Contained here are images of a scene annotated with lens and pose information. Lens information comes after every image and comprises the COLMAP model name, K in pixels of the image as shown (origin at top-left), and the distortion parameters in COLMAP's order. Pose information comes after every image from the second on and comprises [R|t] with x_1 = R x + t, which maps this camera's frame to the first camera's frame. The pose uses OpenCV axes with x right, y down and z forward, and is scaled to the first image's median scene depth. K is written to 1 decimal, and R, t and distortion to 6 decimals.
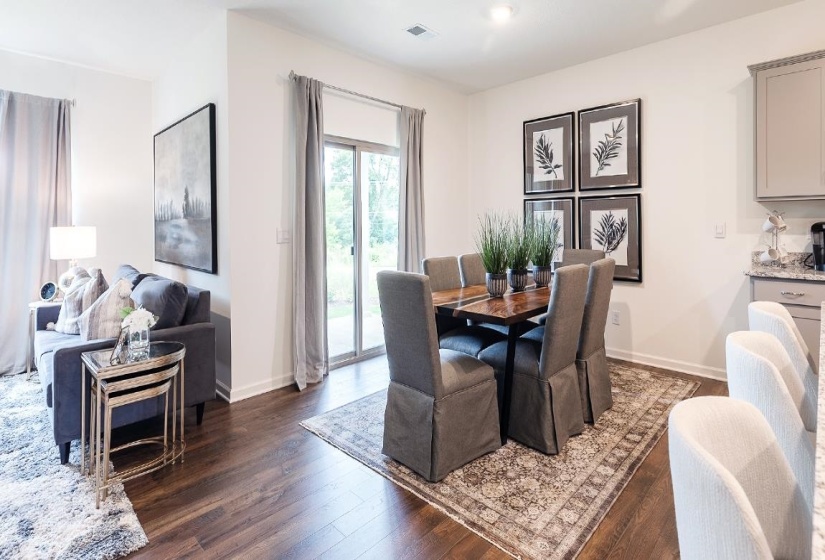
lens RADIAL K [[404.3, 0, 426.6], [0, 404.3, 227.3], [0, 0, 1]] dist [-0.000810, -0.000321]
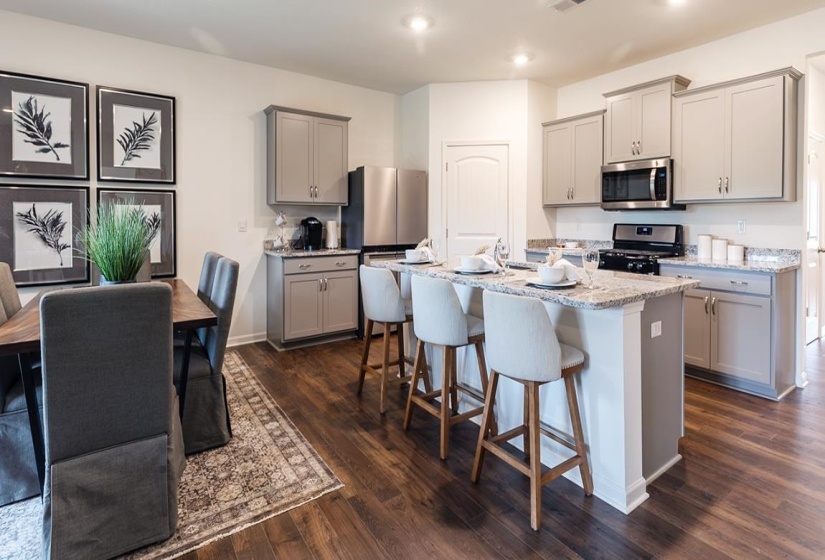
lens RADIAL K [[404.3, 0, 426.6], [0, 404.3, 227.3], [0, 0, 1]] dist [-0.000810, -0.000321]
pose [[0.186997, -0.011816, 0.982289, -0.347638], [0.005812, 0.999923, 0.010922, 0.002885], [-0.982343, 0.003666, 0.187052, 0.176454]]
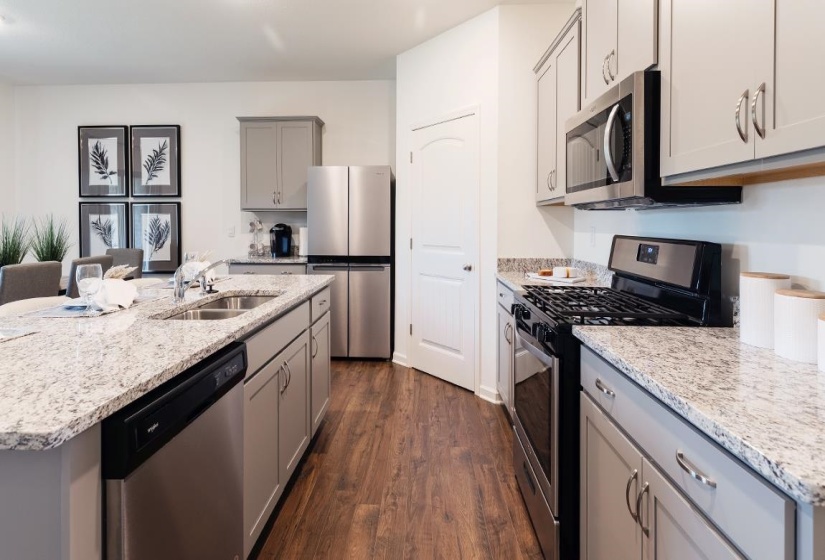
lens RADIAL K [[376.6, 0, 408.6], [0, 376.6, 227.9], [0, 0, 1]] dist [-0.009965, -0.000335]
pose [[0.752365, 0.002954, 0.658740, 0.289937], [-0.000504, 0.999992, -0.003909, 0.000263], [-0.658746, 0.002609, 0.752361, -0.311820]]
